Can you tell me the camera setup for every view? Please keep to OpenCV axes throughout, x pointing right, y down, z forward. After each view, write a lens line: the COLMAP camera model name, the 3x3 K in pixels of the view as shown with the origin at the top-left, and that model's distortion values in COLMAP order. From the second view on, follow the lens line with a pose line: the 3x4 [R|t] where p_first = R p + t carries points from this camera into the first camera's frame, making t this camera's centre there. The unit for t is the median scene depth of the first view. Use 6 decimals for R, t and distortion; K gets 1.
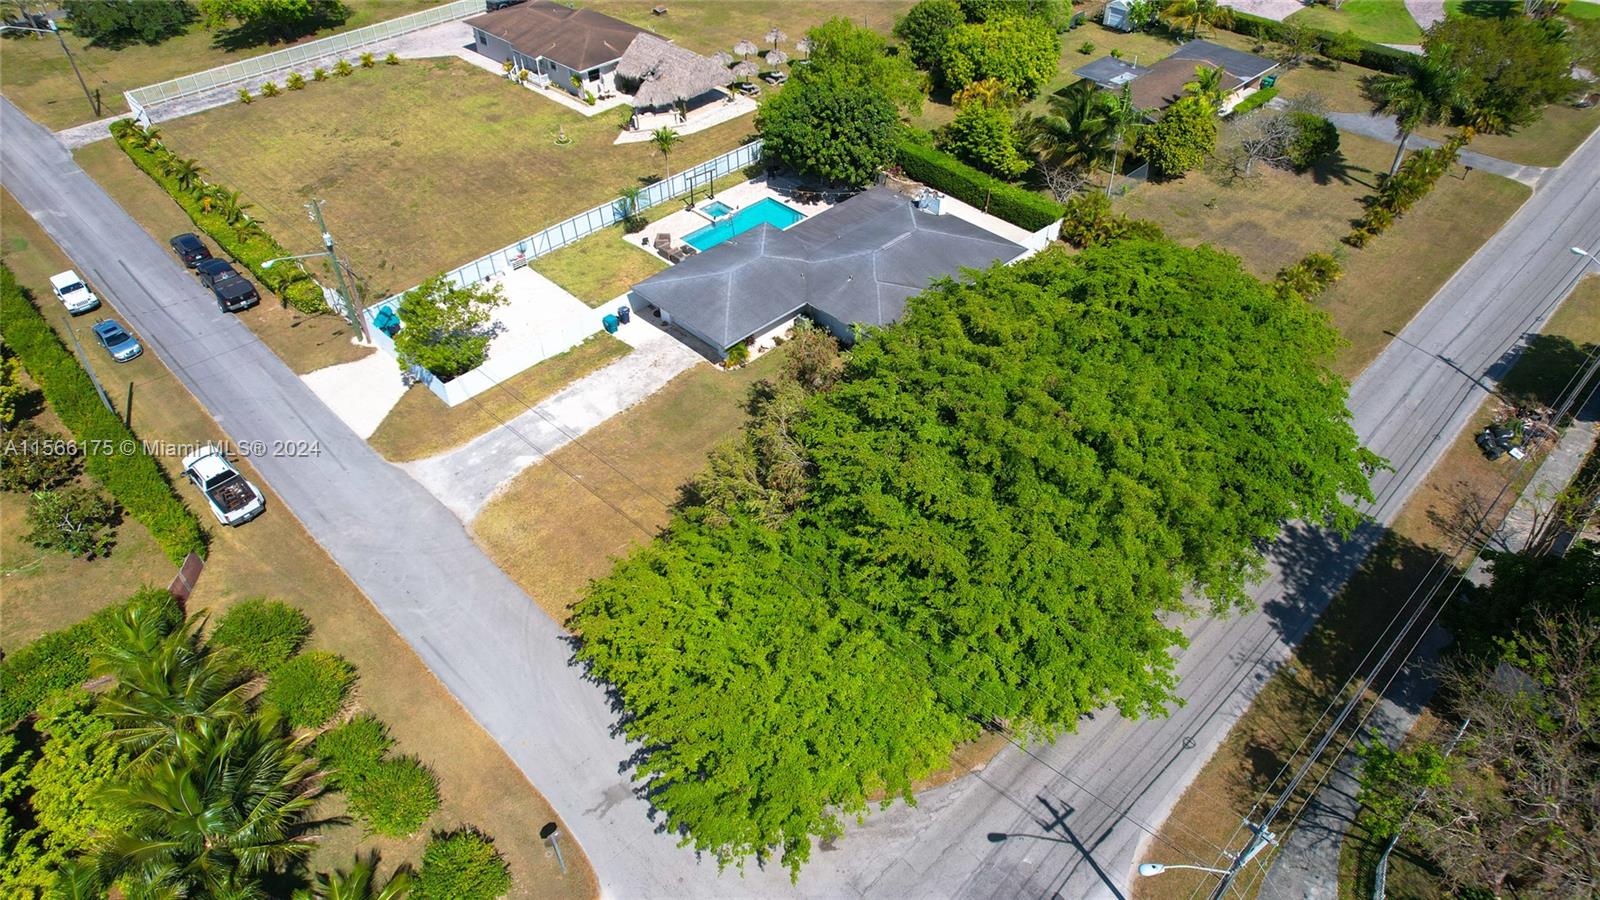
lens RADIAL K [[1021.4, 0, 801.4], [0, 1021.4, 448.9], [0, 0, 1]] dist [-0.072956, 0.063927]
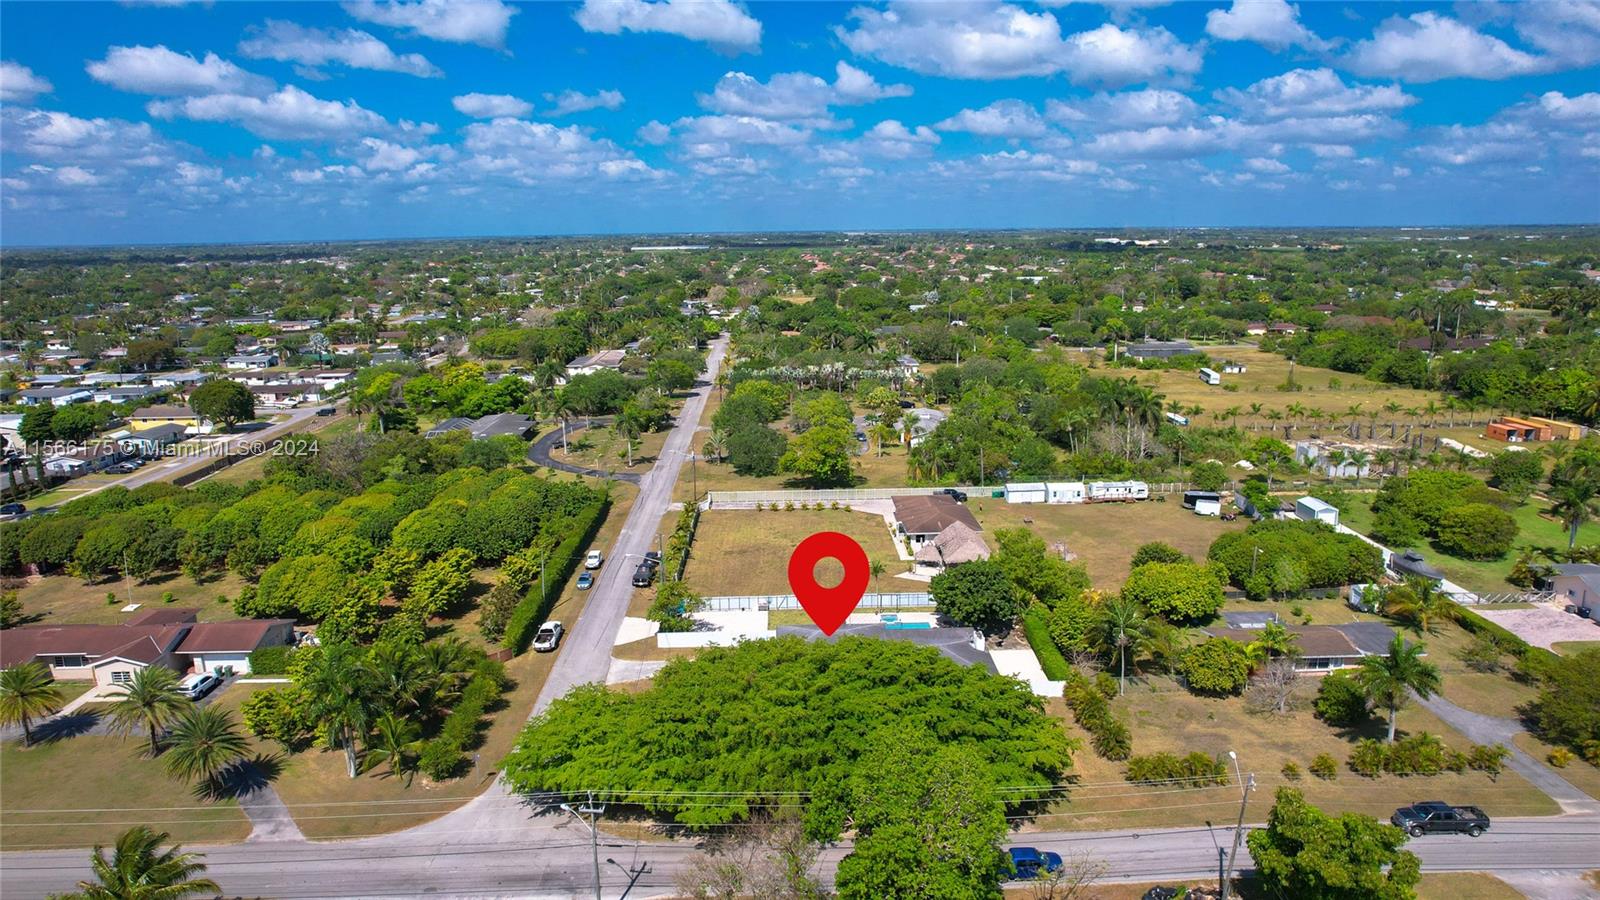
lens RADIAL K [[1021.4, 0, 803.5], [0, 1021.4, 422.2], [0, 0, 1]] dist [-0.072956, 0.063927]
pose [[0.725133, 0.129940, -0.676238, 0.844214], [-0.451839, 0.830847, -0.324861, 0.080669], [0.519638, 0.541118, 0.661187, -0.258087]]
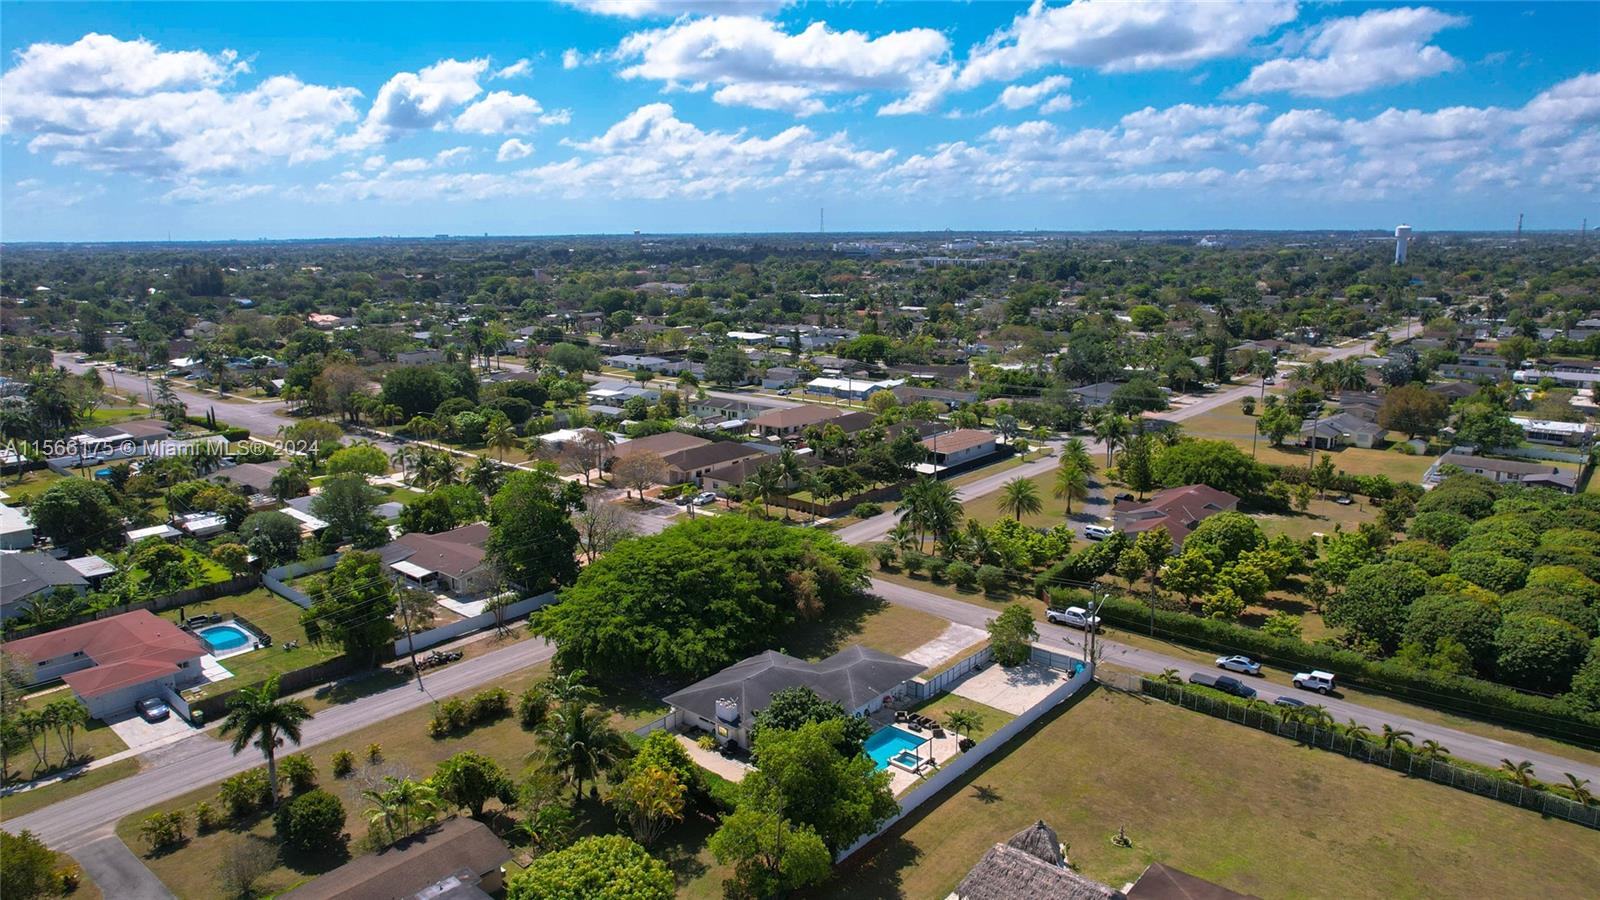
lens RADIAL K [[1021.4, 0, 805.3], [0, 1021.4, 482.2], [0, 0, 1]] dist [-0.072956, 0.063927]
pose [[-0.996726, 0.036248, -0.072279, 0.105886], [-0.039137, 0.565940, 0.823517, -1.377669], [0.070757, 0.823649, -0.562668, 1.403580]]
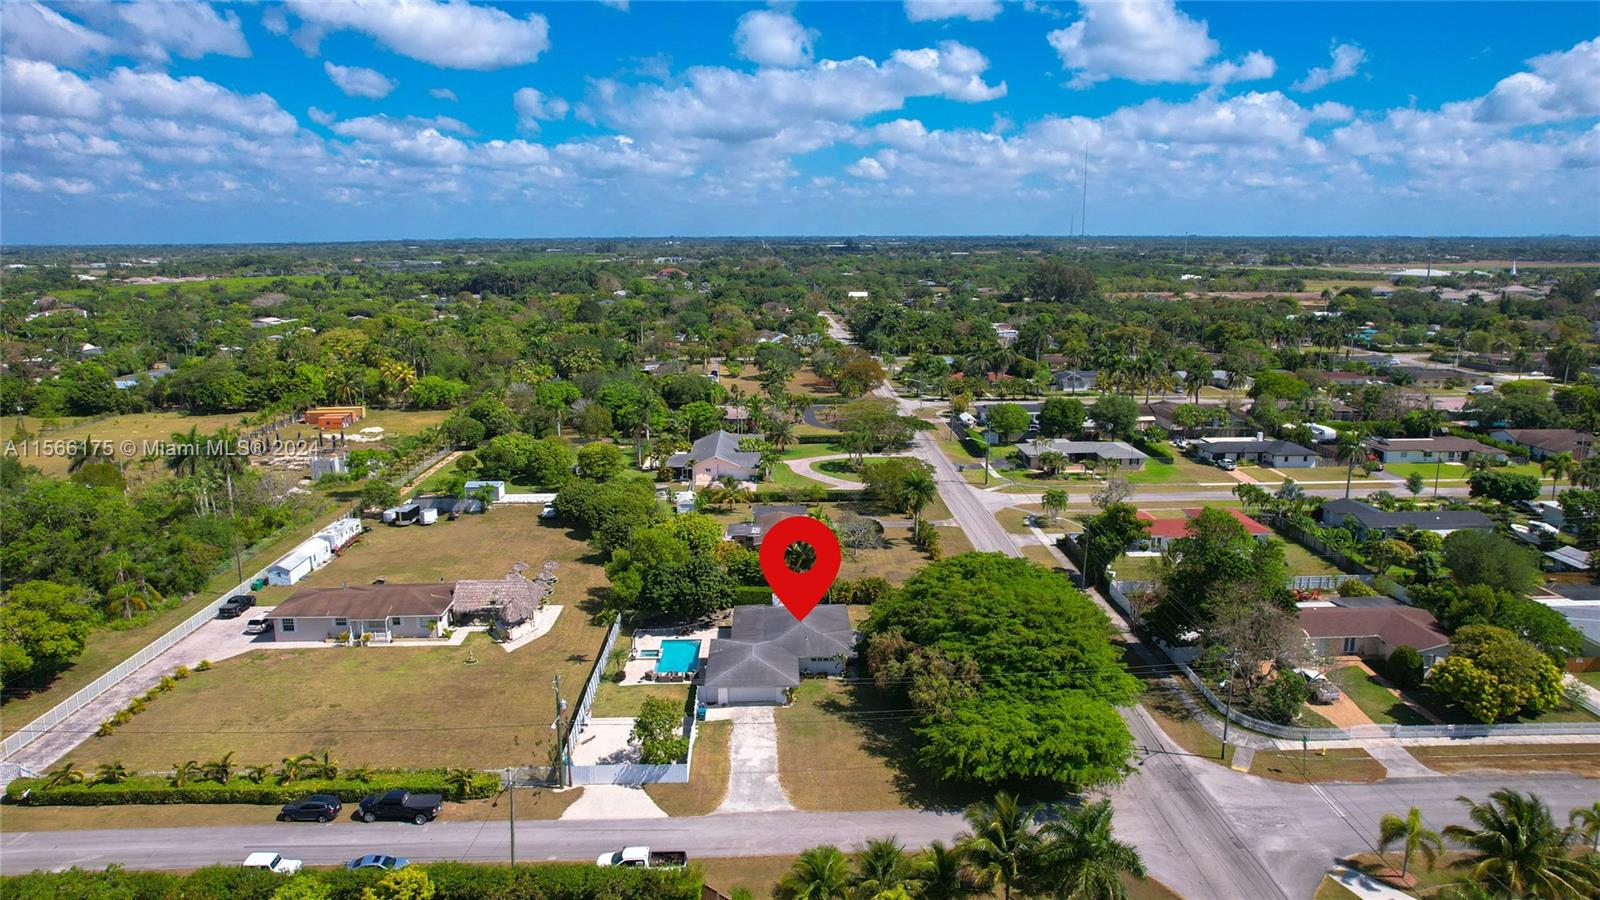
lens RADIAL K [[1021.4, 0, 801.8], [0, 1021.4, 449.4], [0, 0, 1]] dist [-0.072956, 0.063927]
pose [[0.680374, -0.145657, 0.718245, -0.947437], [0.484105, 0.825116, -0.291250, 0.051635], [-0.550213, 0.545865, 0.631900, -0.193568]]
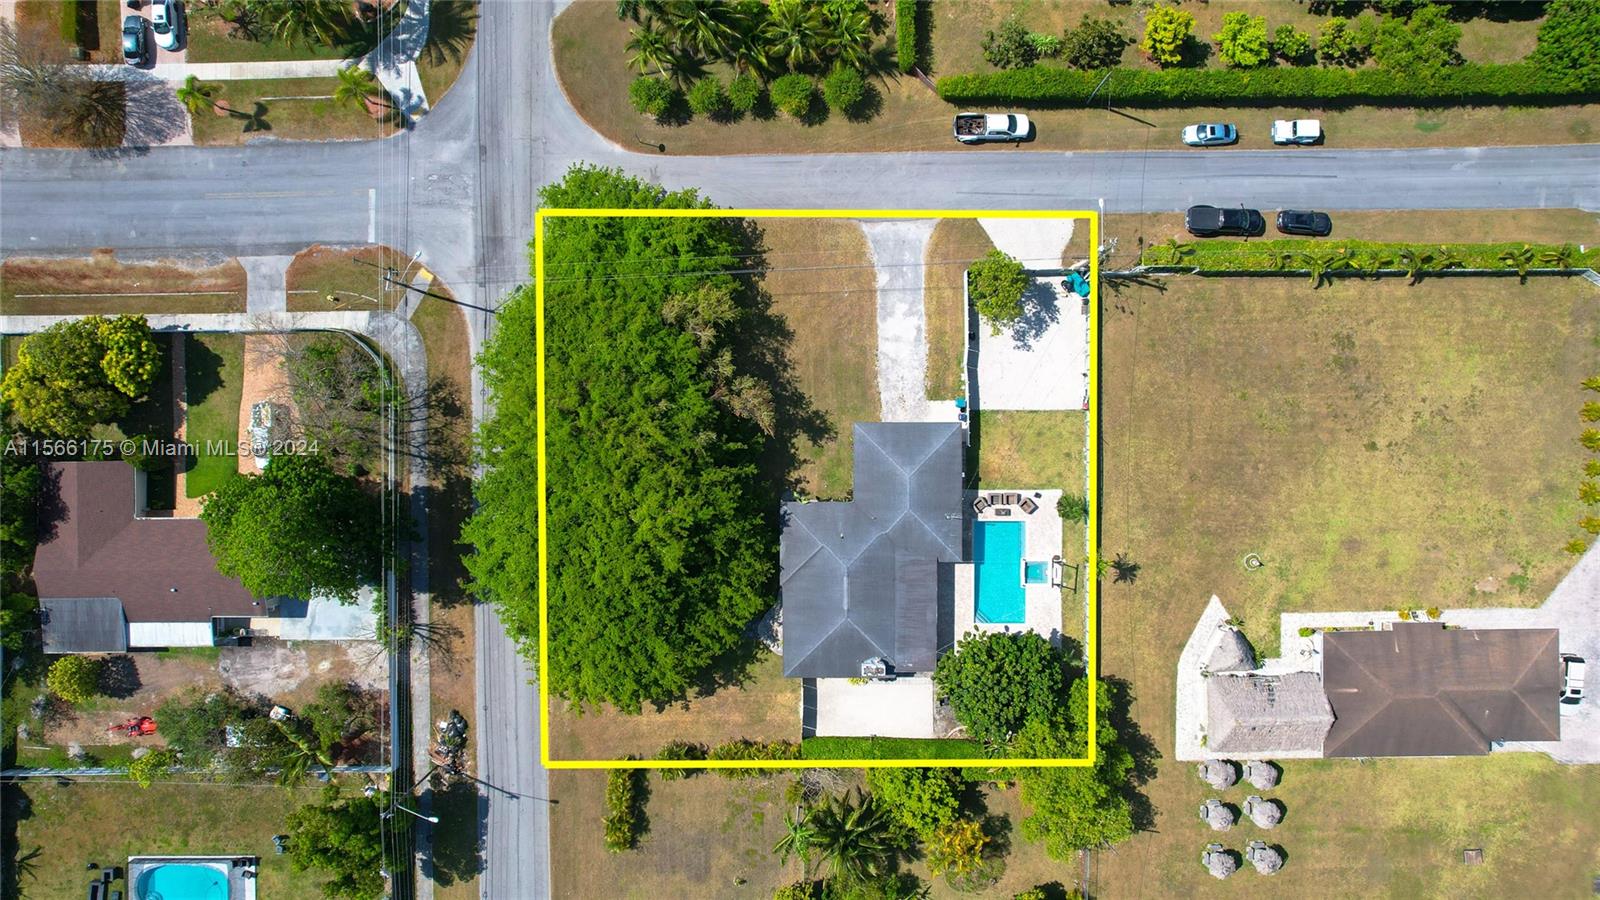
lens RADIAL K [[1021.4, 0, 803.9], [0, 1021.4, 456.7], [0, 0, 1]] dist [-0.072956, 0.063927]
pose [[-0.699883, 0.713886, 0.023040, -0.019267], [-0.461575, -0.476668, 0.748155, -0.930853], [0.545080, 0.512987, 0.663124, 0.021698]]
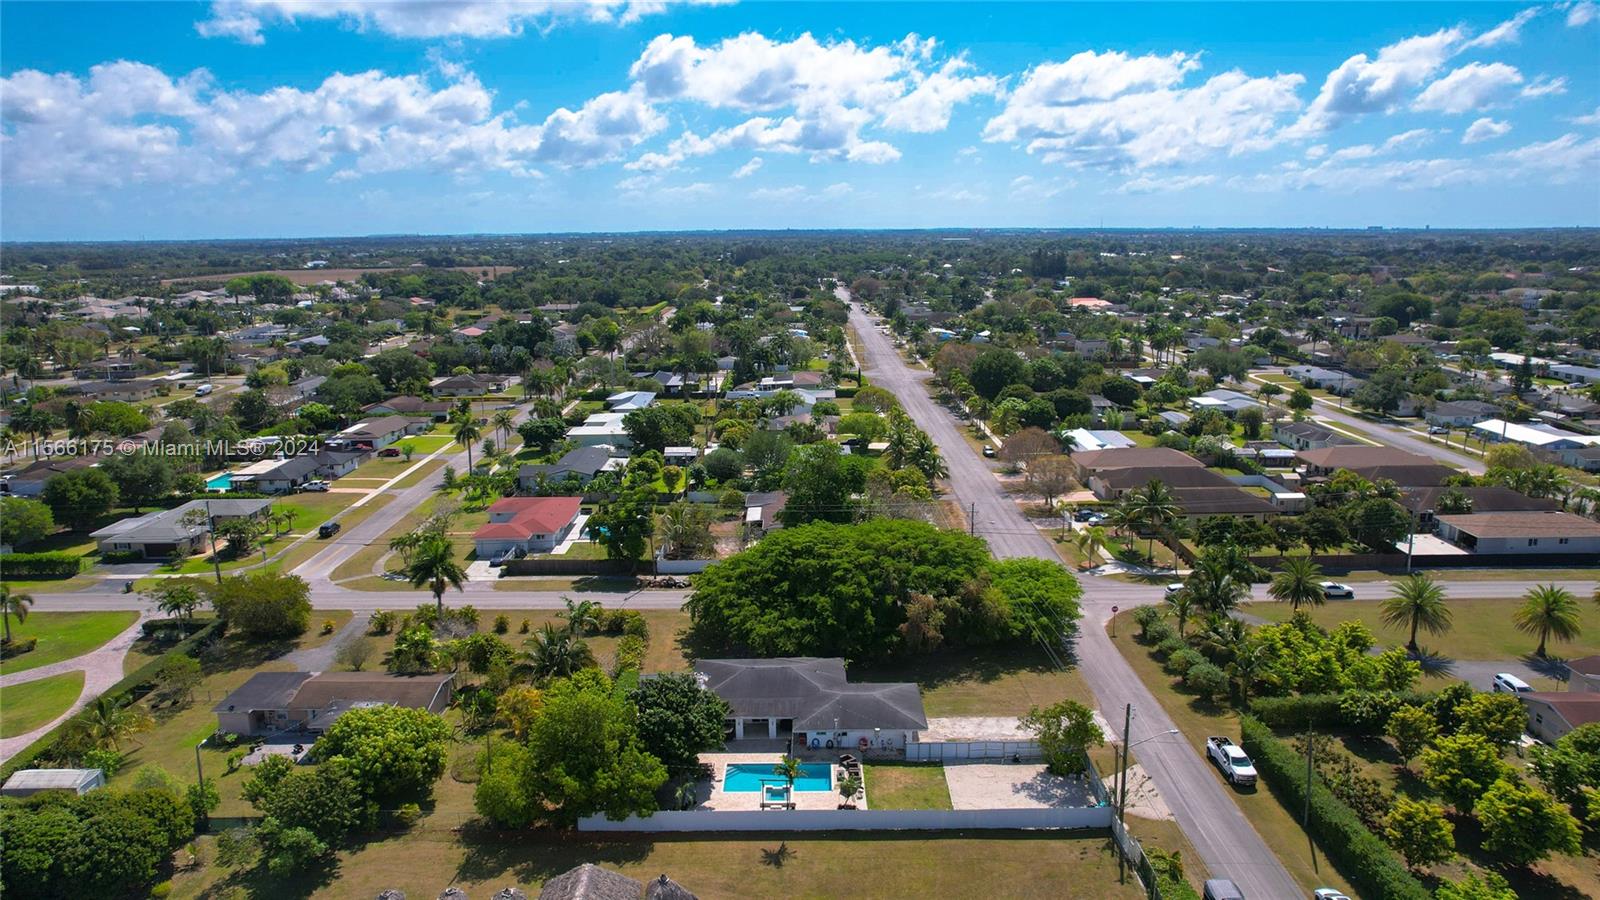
lens RADIAL K [[1021.4, 0, 800.4], [0, 1021.4, 478.5], [0, 0, 1]] dist [-0.072956, 0.063927]
pose [[-0.712831, -0.153055, 0.684431, -0.799762], [0.476929, 0.609724, 0.633068, -1.127861], [-0.514209, 0.777696, -0.361634, 1.135078]]
